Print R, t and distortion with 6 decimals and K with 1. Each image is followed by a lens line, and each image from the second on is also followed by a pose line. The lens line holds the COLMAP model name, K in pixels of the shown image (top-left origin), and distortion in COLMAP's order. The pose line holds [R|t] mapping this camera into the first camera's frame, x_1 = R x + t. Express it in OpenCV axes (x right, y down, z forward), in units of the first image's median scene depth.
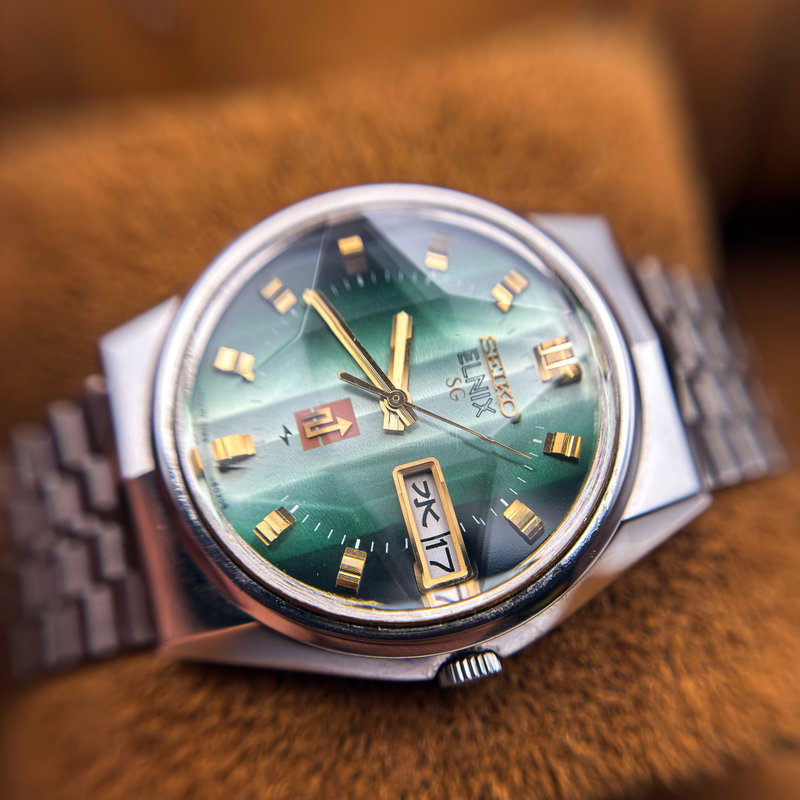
lens RADIAL K [[934.5, 0, 411.1], [0, 934.5, 399.9], [0, 0, 1]] dist [0.530271, -0.020619]
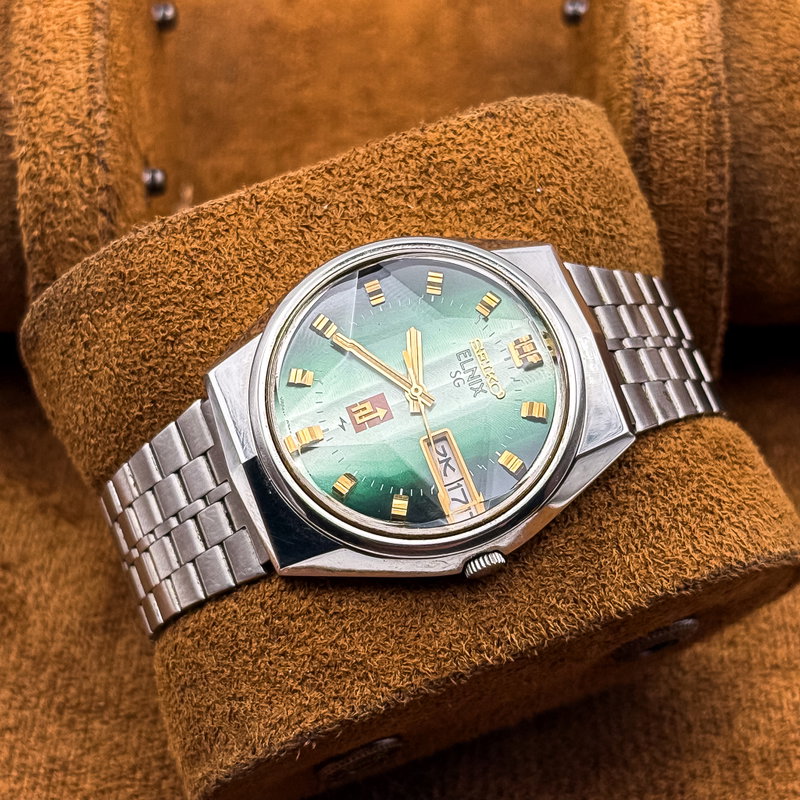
lens RADIAL K [[2110.5, 0, 400.9], [0, 2110.5, 400.0], [0, 0, 1]] dist [0.036737, -0.097245]
pose [[0.994159, -0.106015, 0.020211, -0.103691], [0.105709, 0.994274, 0.015672, -0.038570], [-0.021756, -0.013444, 0.999673, -2.159912]]
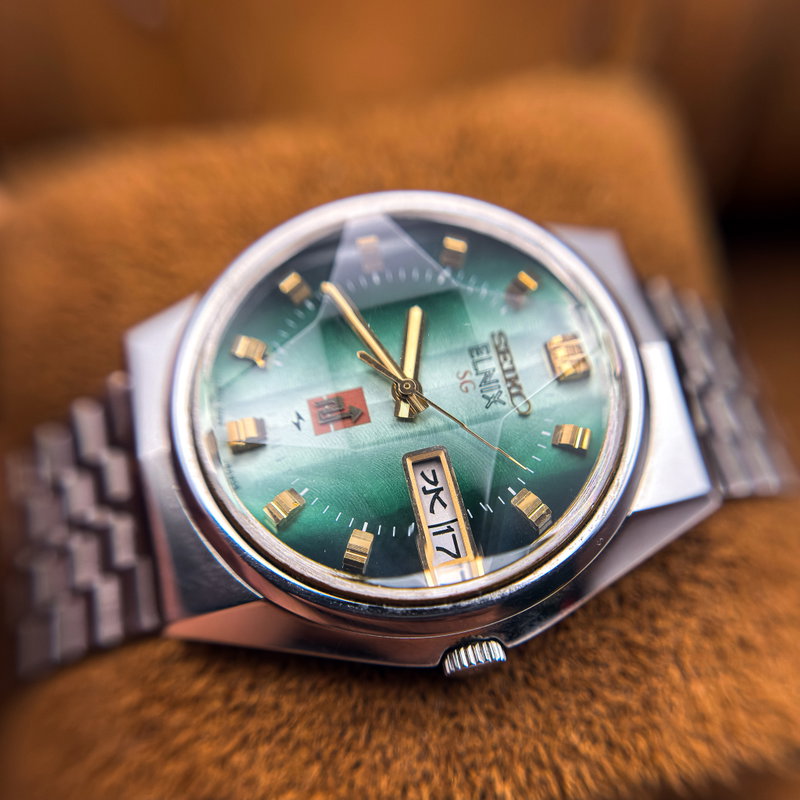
lens RADIAL K [[934.5, 0, 411.1], [0, 934.5, 399.9], [0, 0, 1]] dist [0.530271, -0.020619]
pose [[0.999446, 0.025893, -0.020910, 0.009576], [-0.028004, 0.993759, -0.107977, 0.119266], [0.017984, 0.108503, 0.993933, -0.012100]]
